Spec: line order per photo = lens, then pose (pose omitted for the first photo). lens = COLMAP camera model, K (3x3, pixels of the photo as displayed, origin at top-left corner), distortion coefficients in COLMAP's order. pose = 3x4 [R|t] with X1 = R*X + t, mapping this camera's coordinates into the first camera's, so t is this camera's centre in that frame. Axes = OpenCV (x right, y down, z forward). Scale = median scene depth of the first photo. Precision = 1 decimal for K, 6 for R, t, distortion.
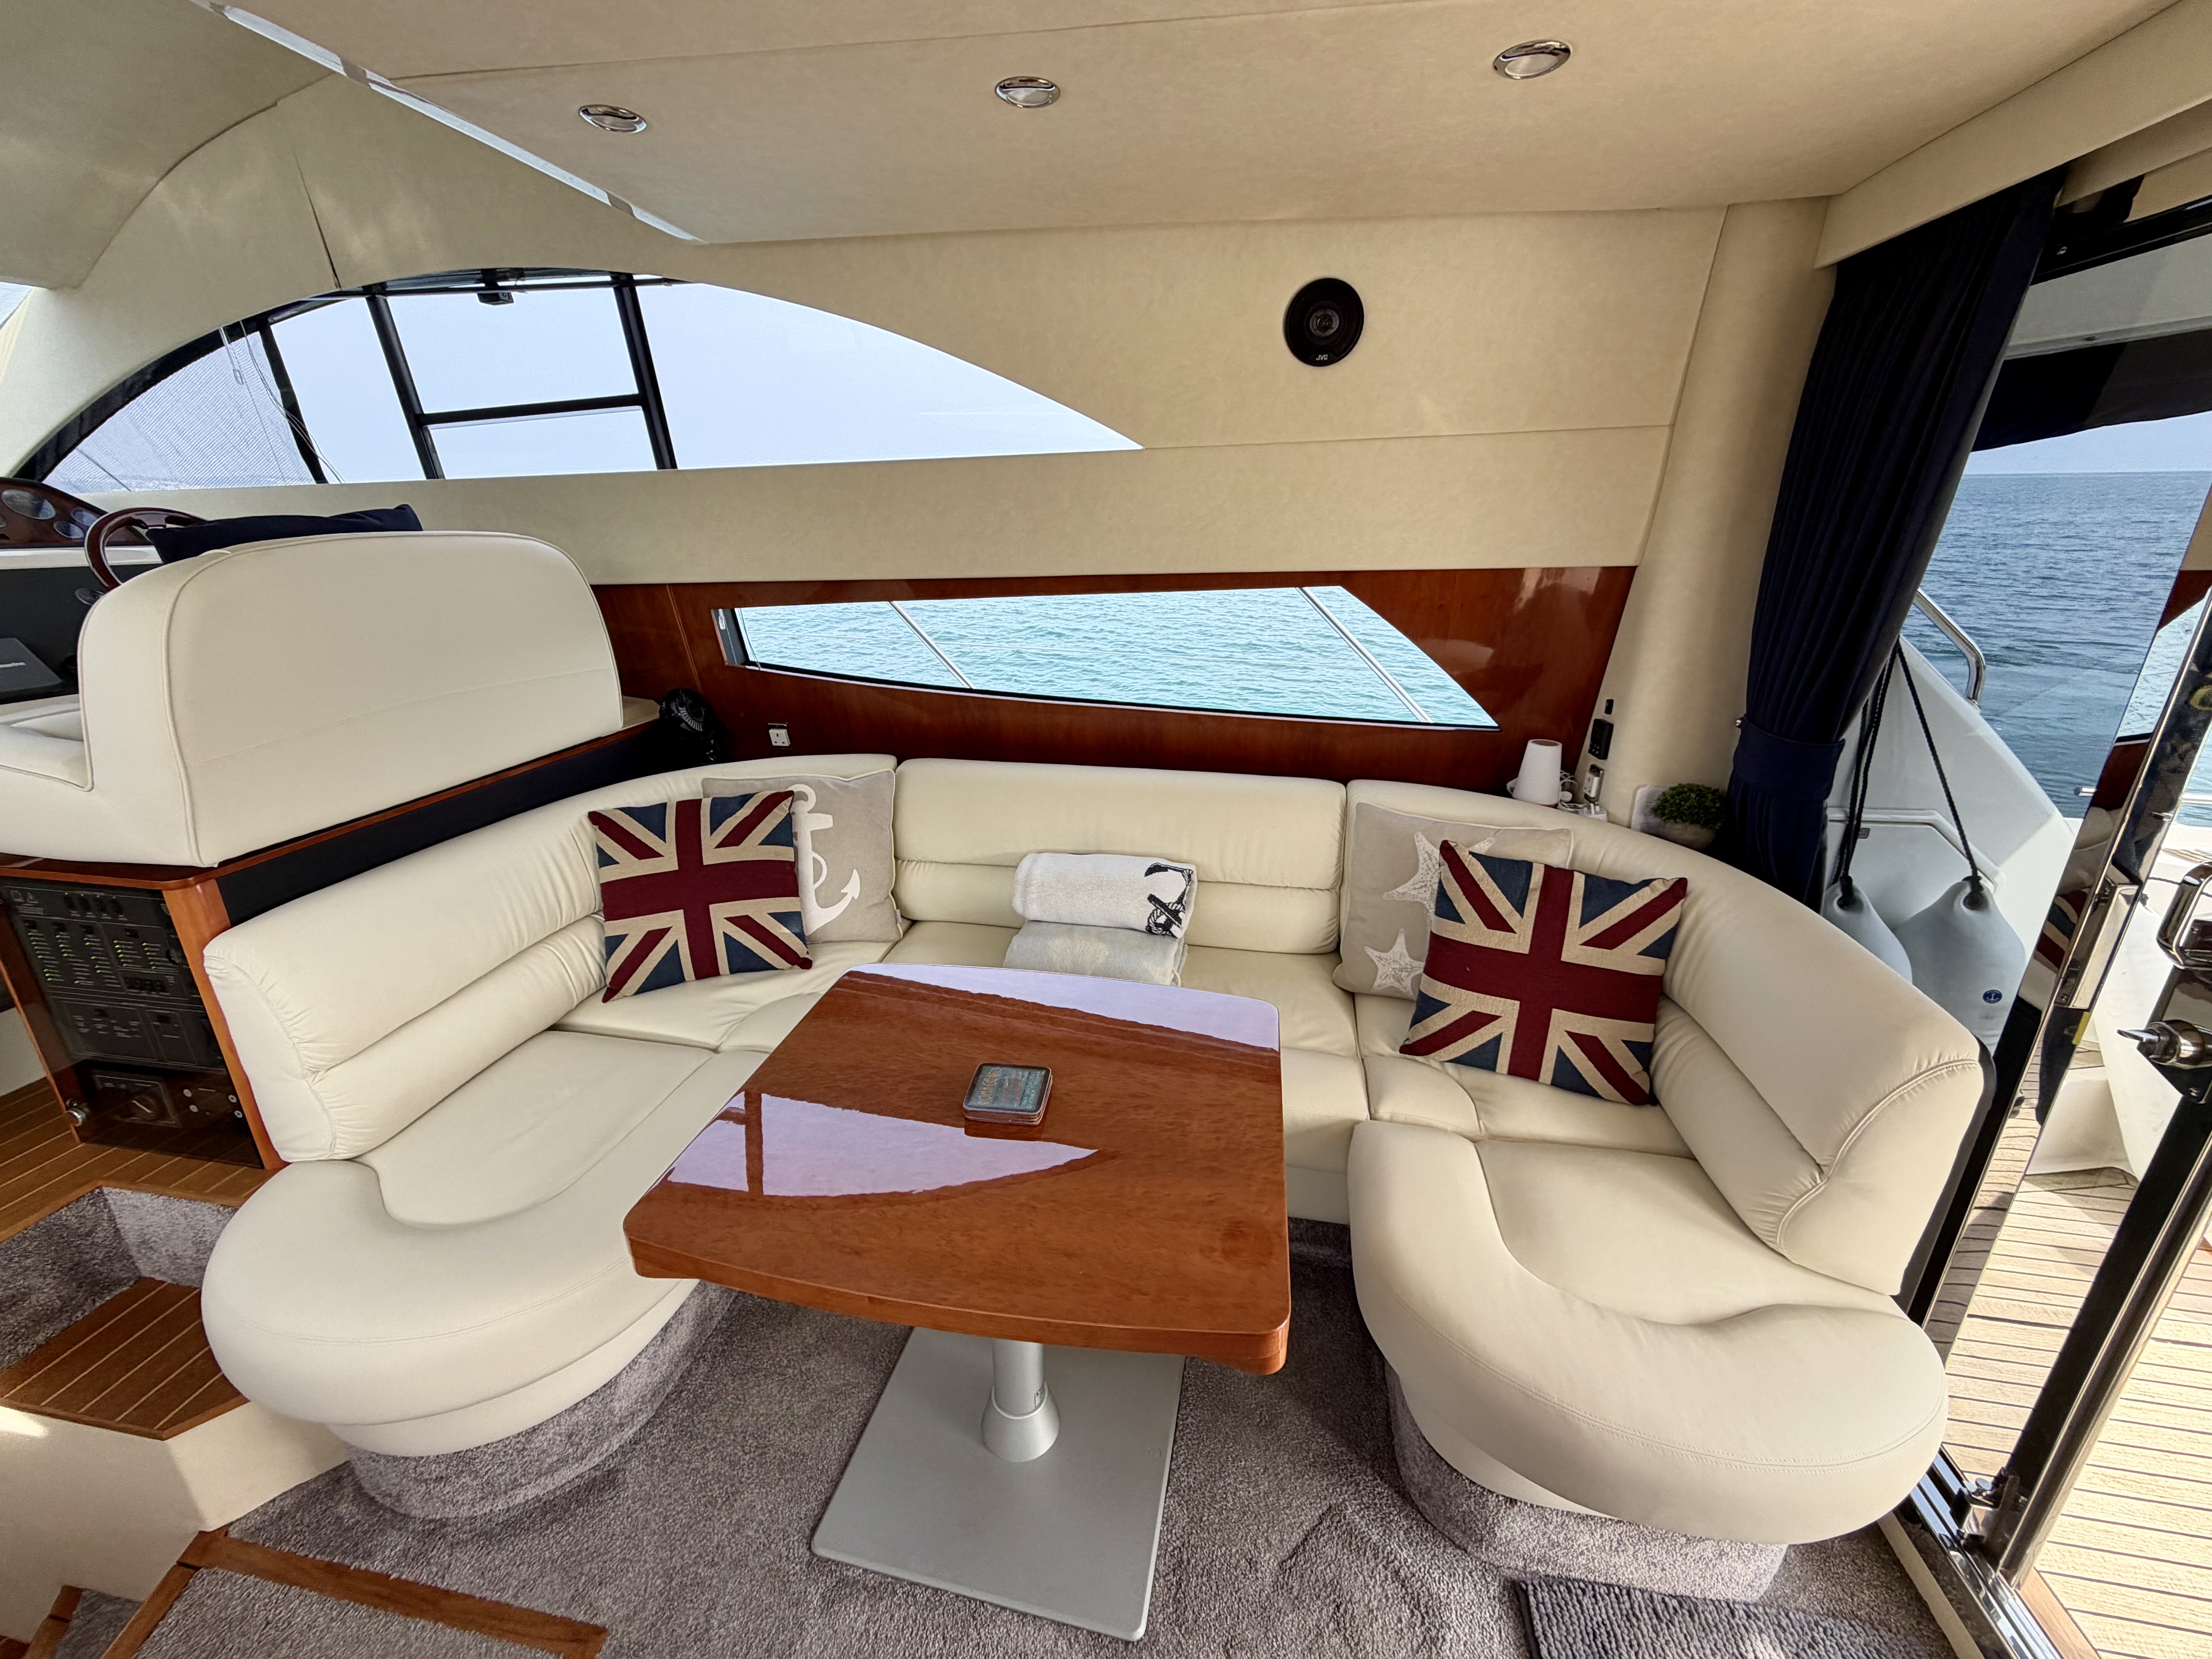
lens RADIAL K [[879.0, 0, 1096.6], [0, 879.0, 829.3], [0, 0, 1]] dist [0.001891, -0.001170]
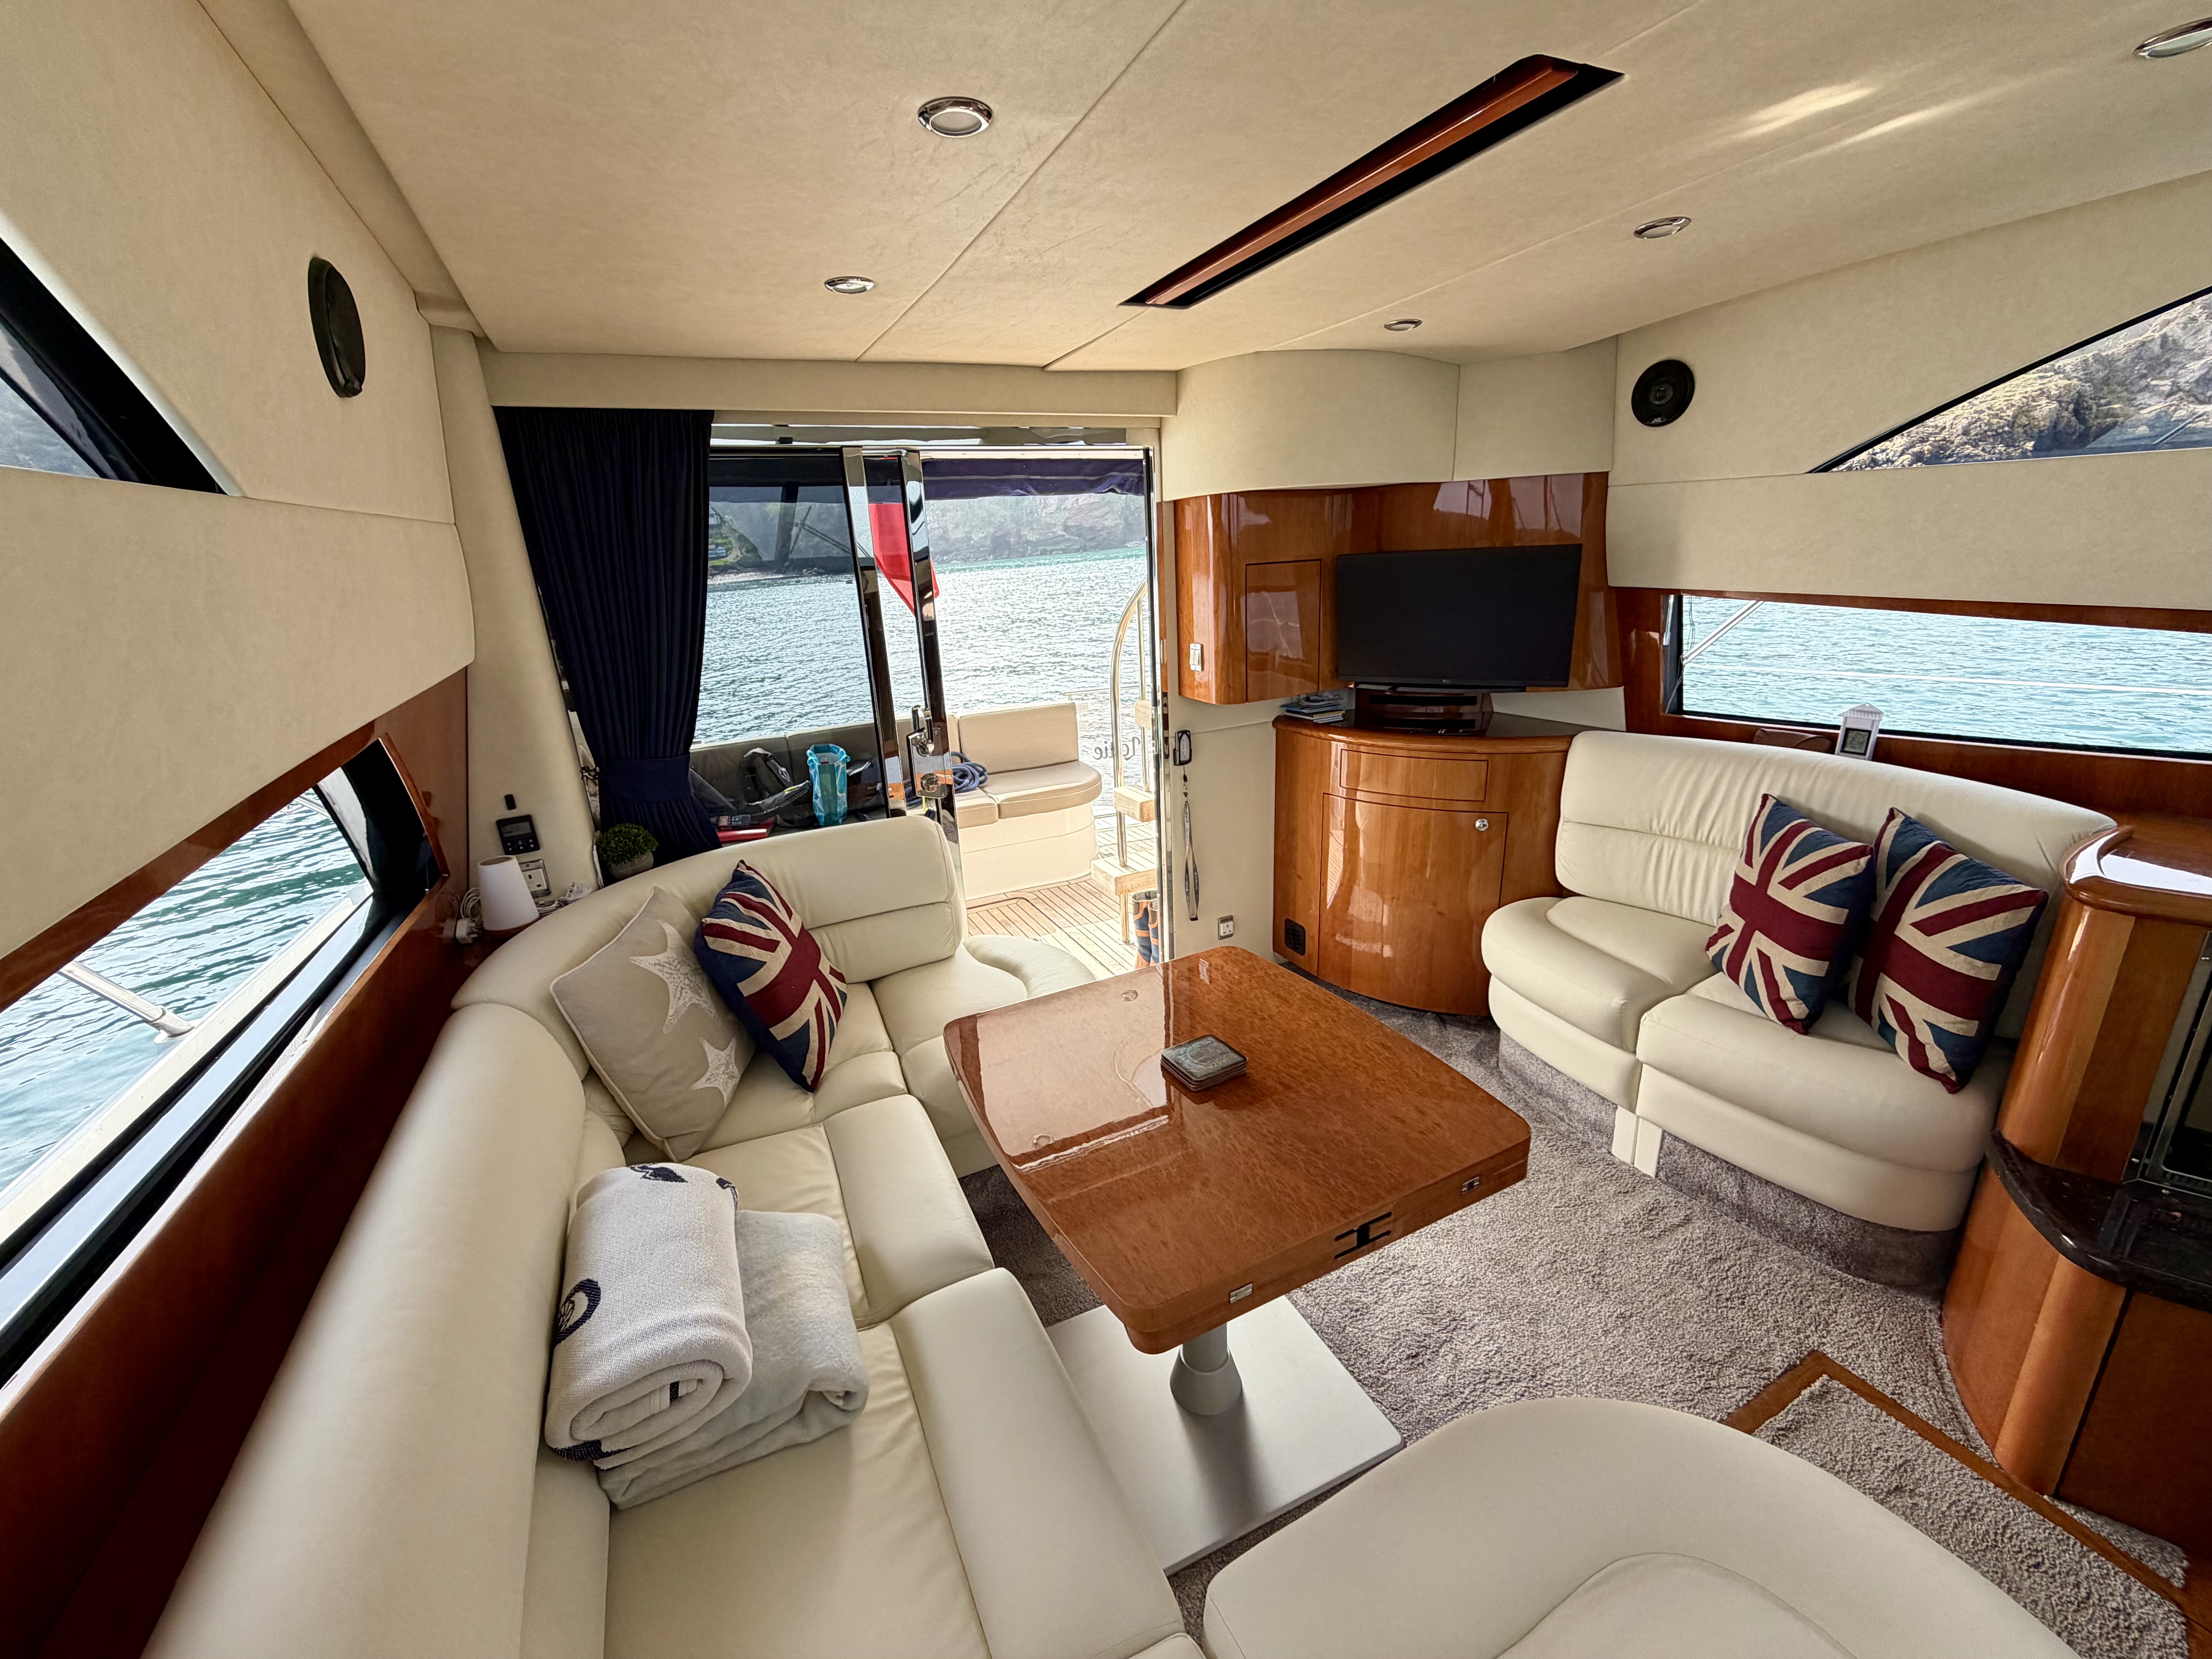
lens RADIAL K [[879.0, 0, 1094.3], [0, 879.0, 827.1], [0, 0, 1]] dist [0.001891, -0.001170]
pose [[-0.591514, -0.206544, 0.779391, -0.543730], [0.322574, 0.825284, 0.463522, -0.346913], [-0.738957, 0.525591, -0.421541, 0.916135]]
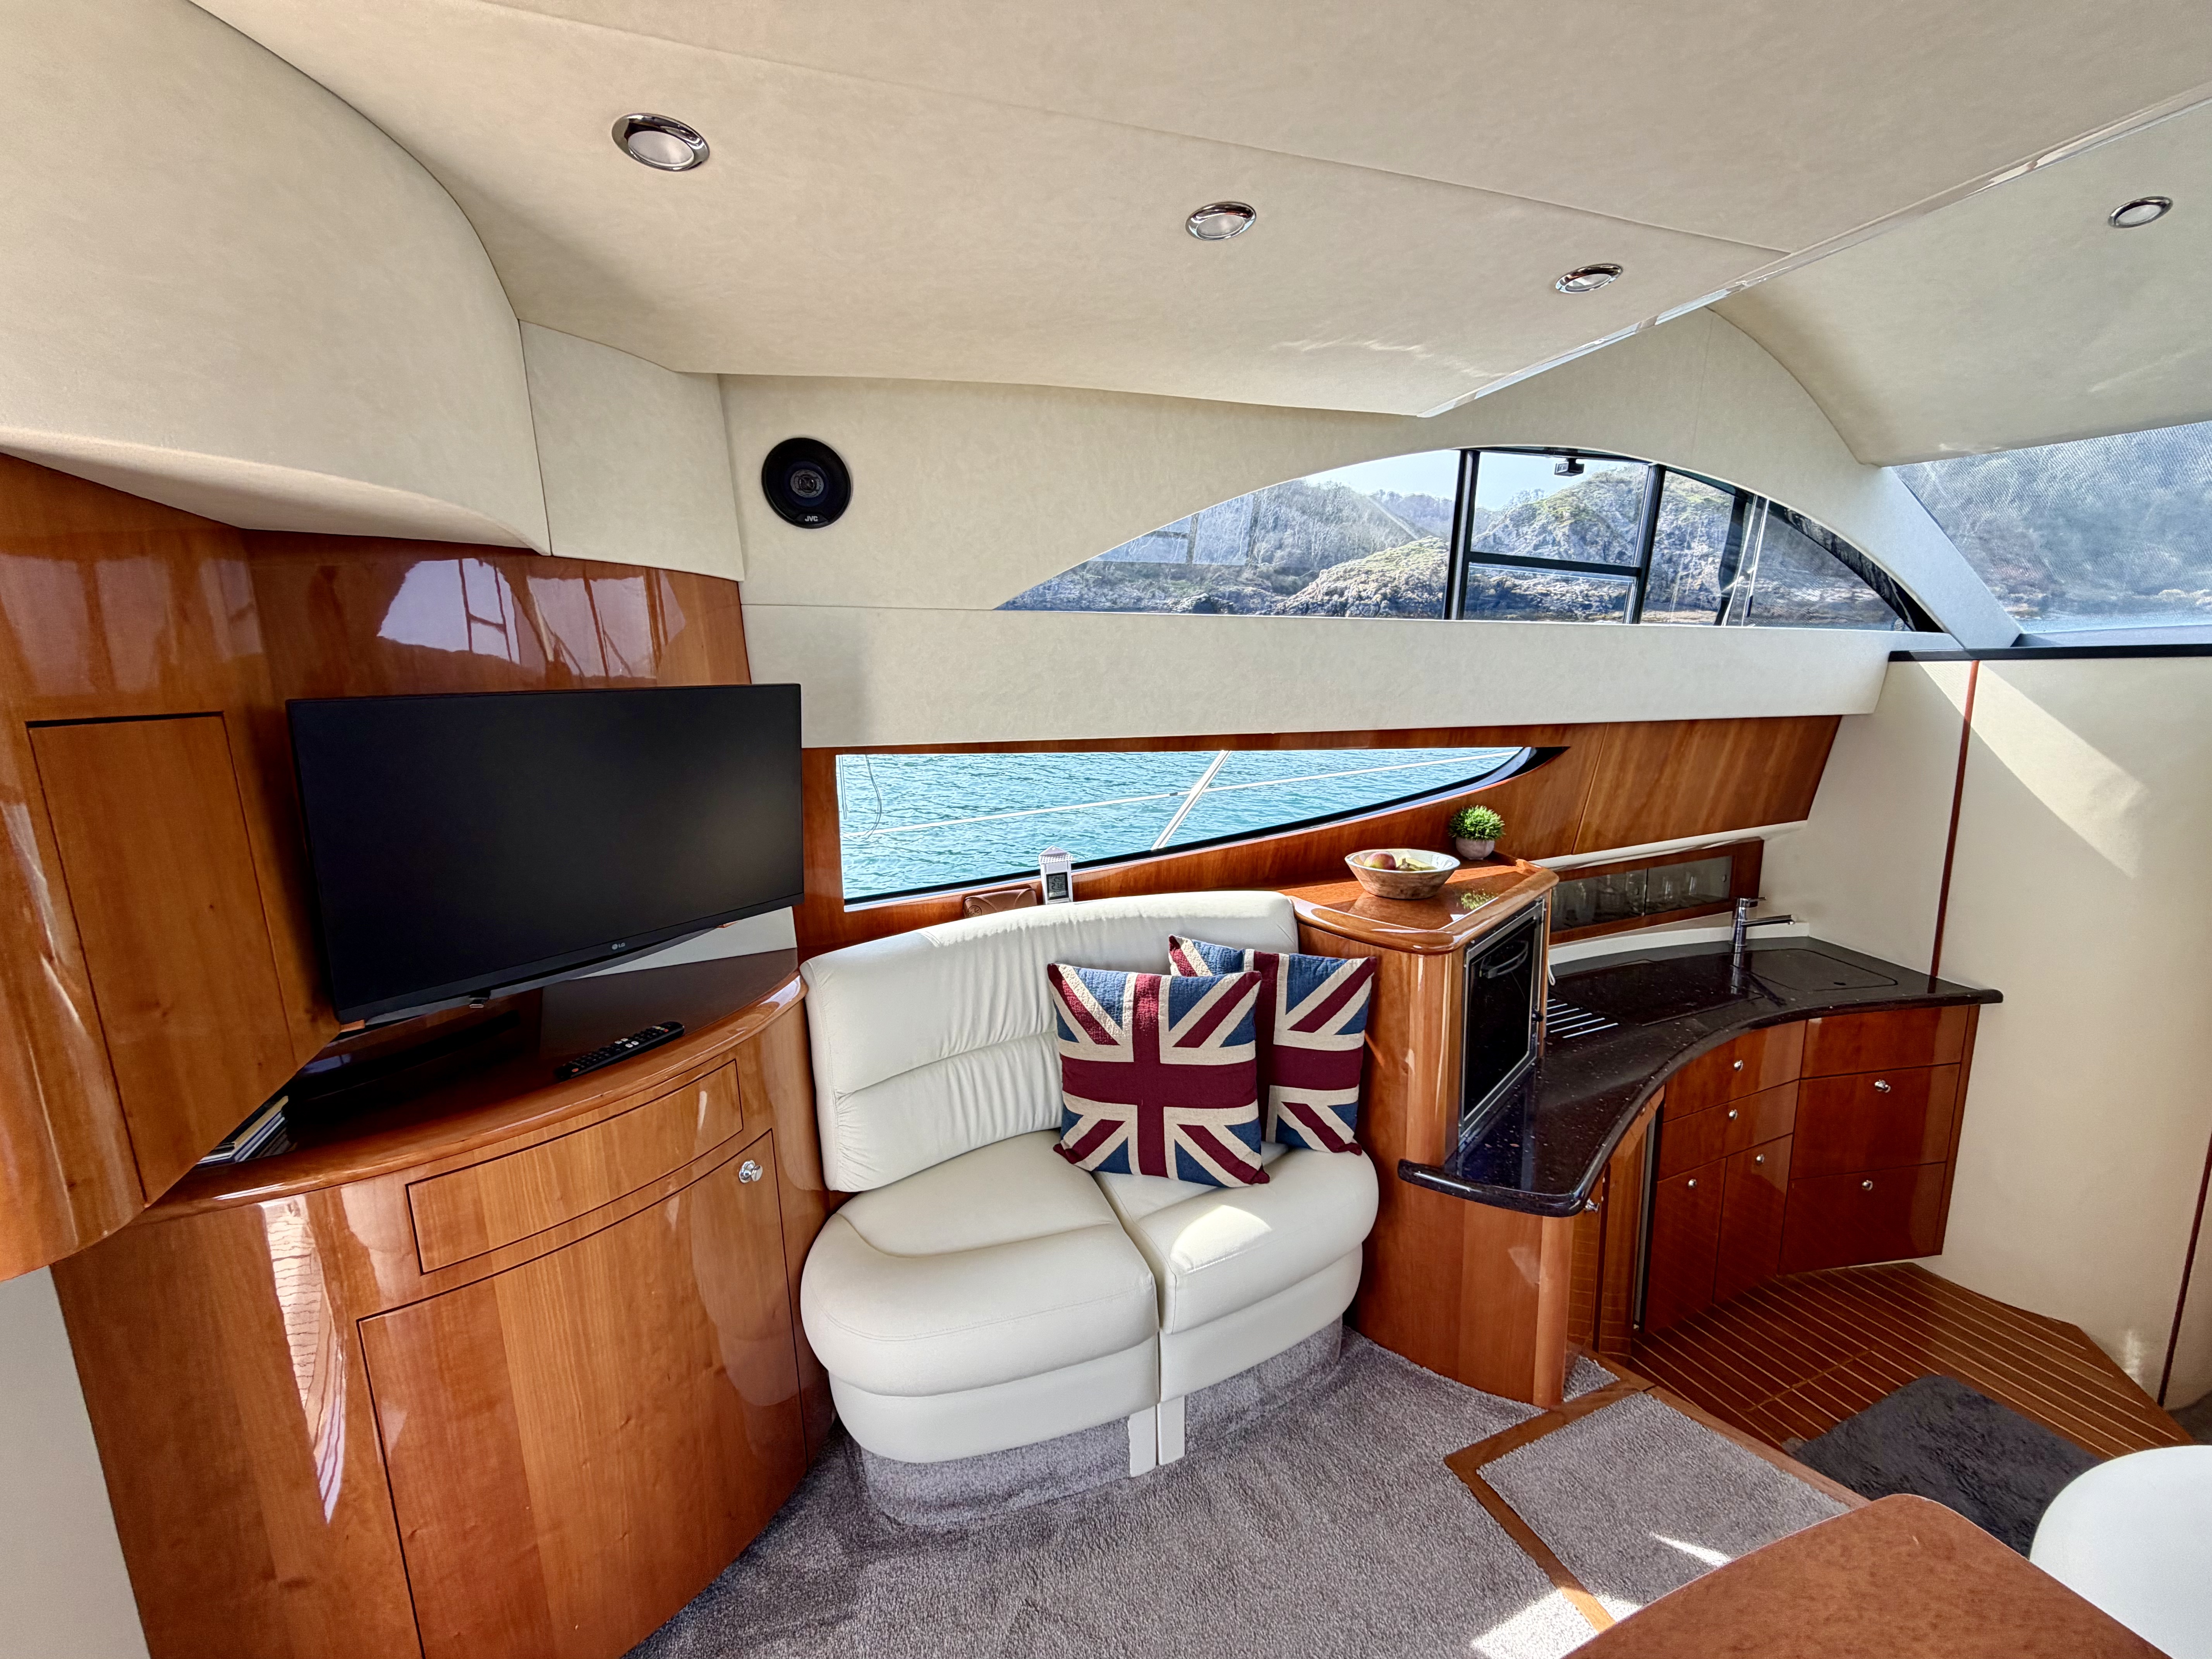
lens RADIAL K [[879.0, 0, 1101.1], [0, 879.0, 829.6], [0, 0, 1]] dist [0.001891, -0.001170]
pose [[-0.847393, 0.123831, -0.516325, 0.227722], [-0.144807, 0.881665, 0.449108, -0.171810], [0.510839, 0.455338, -0.729185, 0.483879]]
